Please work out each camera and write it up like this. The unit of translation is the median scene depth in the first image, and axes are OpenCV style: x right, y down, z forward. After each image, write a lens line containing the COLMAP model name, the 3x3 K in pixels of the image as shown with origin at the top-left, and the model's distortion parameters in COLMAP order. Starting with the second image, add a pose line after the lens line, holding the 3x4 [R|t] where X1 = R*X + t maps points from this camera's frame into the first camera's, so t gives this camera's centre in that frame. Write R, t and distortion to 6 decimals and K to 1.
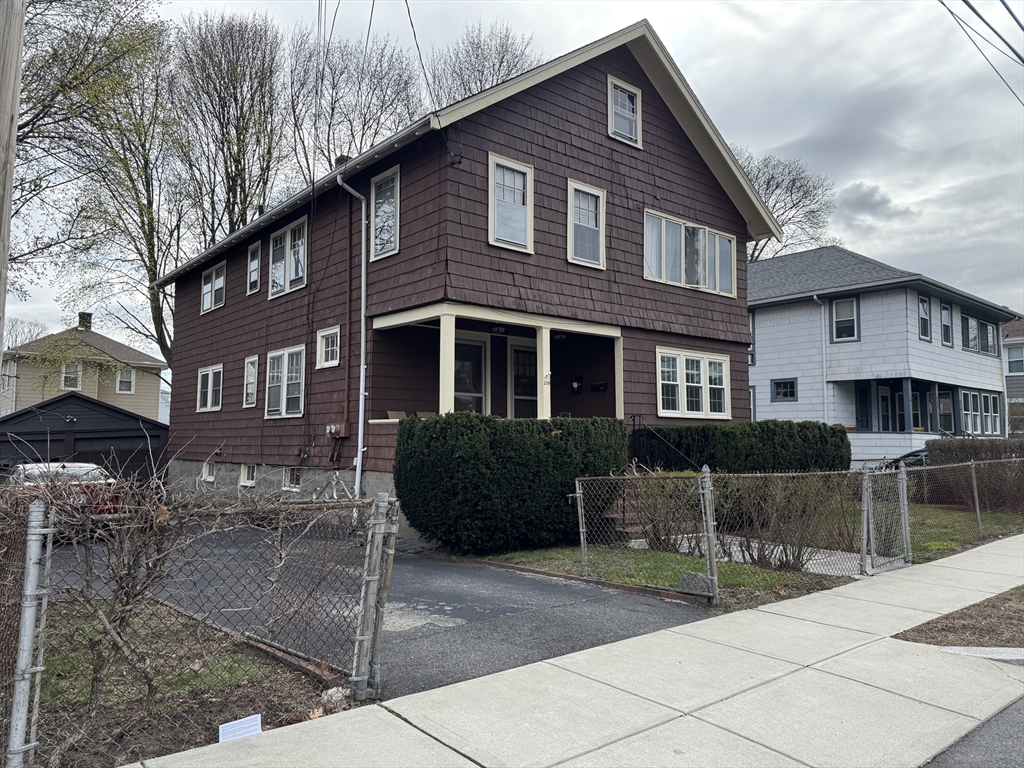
lens RADIAL K [[726.1, 0, 512.0], [0, 726.1, 384.0], [0, 0, 1]] dist [0.092925, -0.207495]
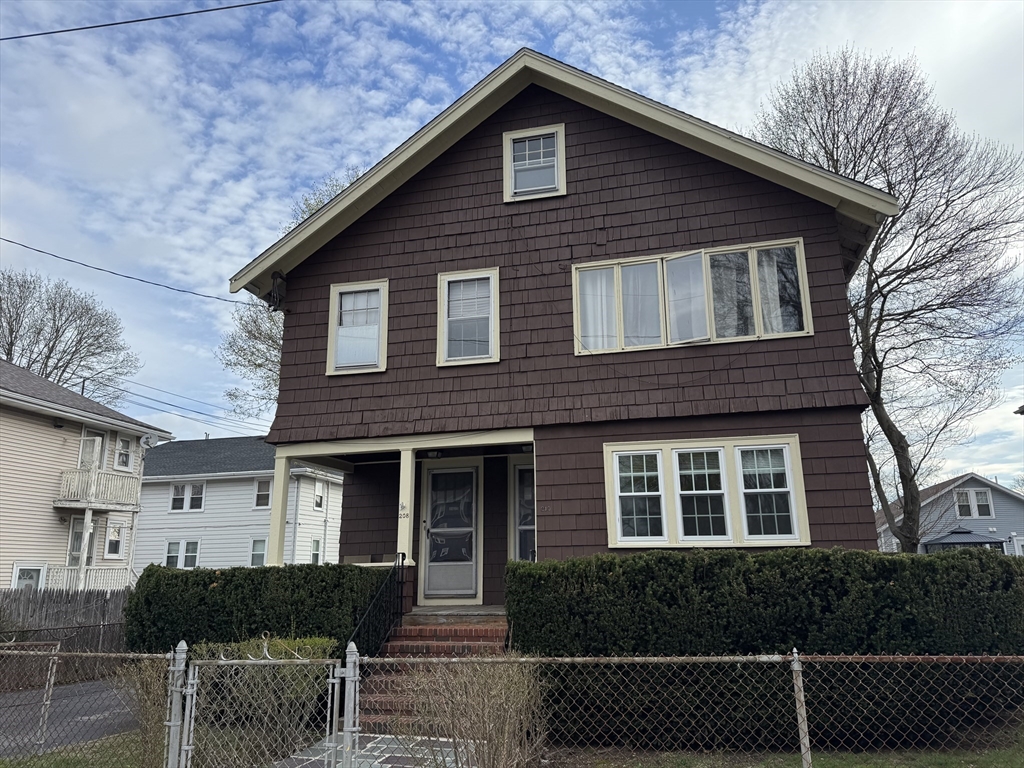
lens RADIAL K [[708.1, 0, 512.0], [0, 708.1, 384.0], [0, 0, 1]] dist [0.136092, -0.188662]
pose [[0.585705, -0.211645, -0.782404, 0.692537], [0.075351, 0.975344, -0.207429, 0.027103], [0.807014, 0.062538, 0.587212, 0.525335]]
